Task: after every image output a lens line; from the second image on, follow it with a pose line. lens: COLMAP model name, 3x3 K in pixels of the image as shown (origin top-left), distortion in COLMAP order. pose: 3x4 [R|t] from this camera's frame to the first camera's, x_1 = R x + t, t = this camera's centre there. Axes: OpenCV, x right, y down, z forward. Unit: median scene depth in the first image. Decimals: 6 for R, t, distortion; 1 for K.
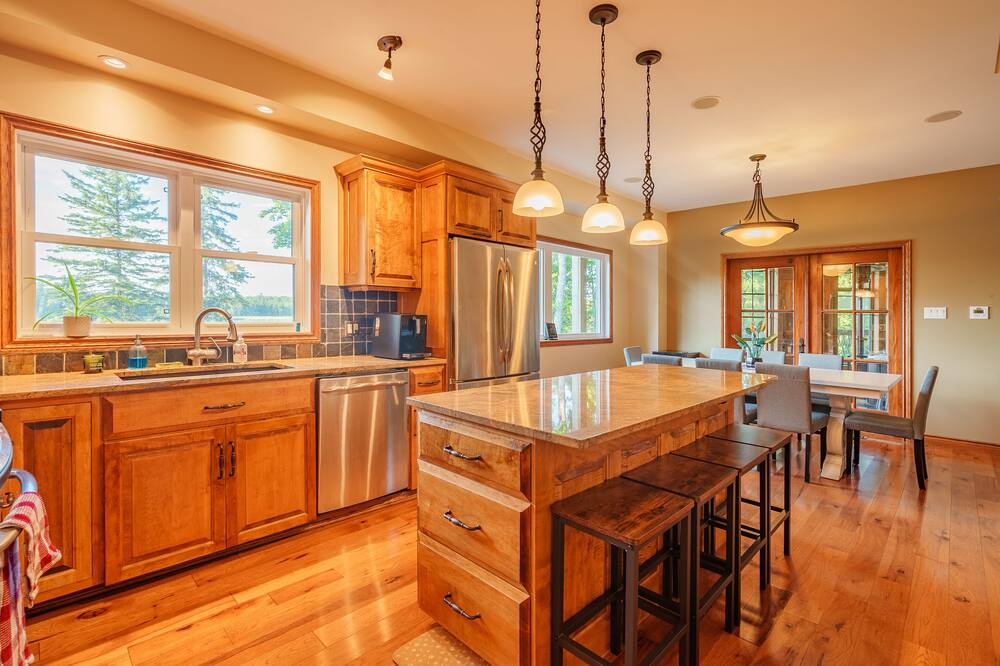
lens RADIAL K [[458.0, 0, 501.2], [0, 458.0, 328.0], [0, 0, 1]] dist [-0.000570, -0.000091]
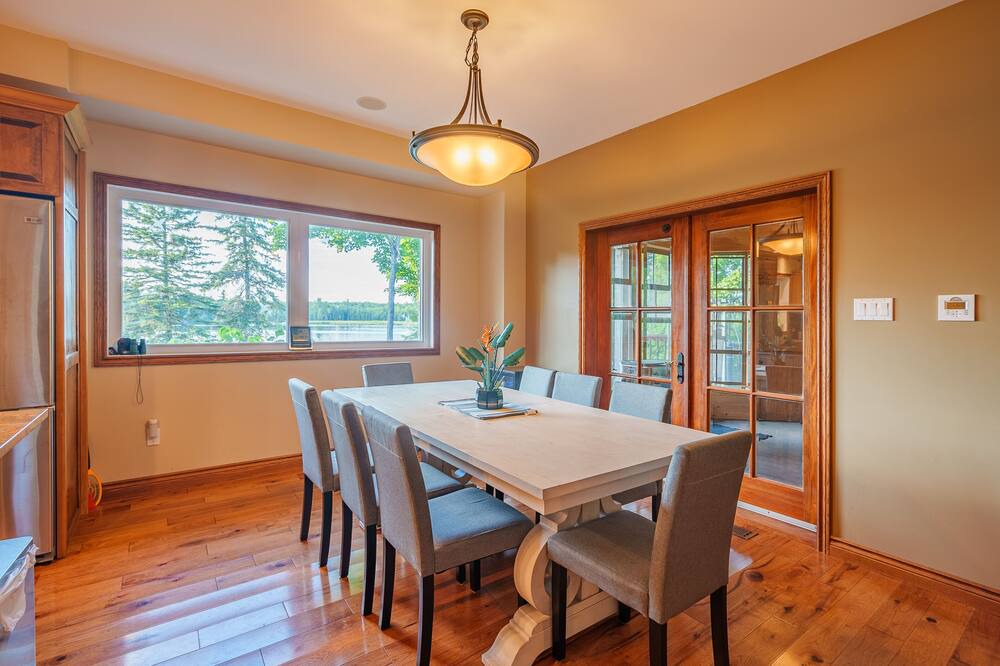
lens RADIAL K [[458.0, 0, 501.2], [0, 458.0, 328.0], [0, 0, 1]] dist [-0.000570, -0.000091]
pose [[0.987382, 0.006008, -0.158240, 0.450846], [-0.007839, 0.999909, -0.010943, -0.001927], [0.158160, 0.012046, 0.987340, 0.311551]]
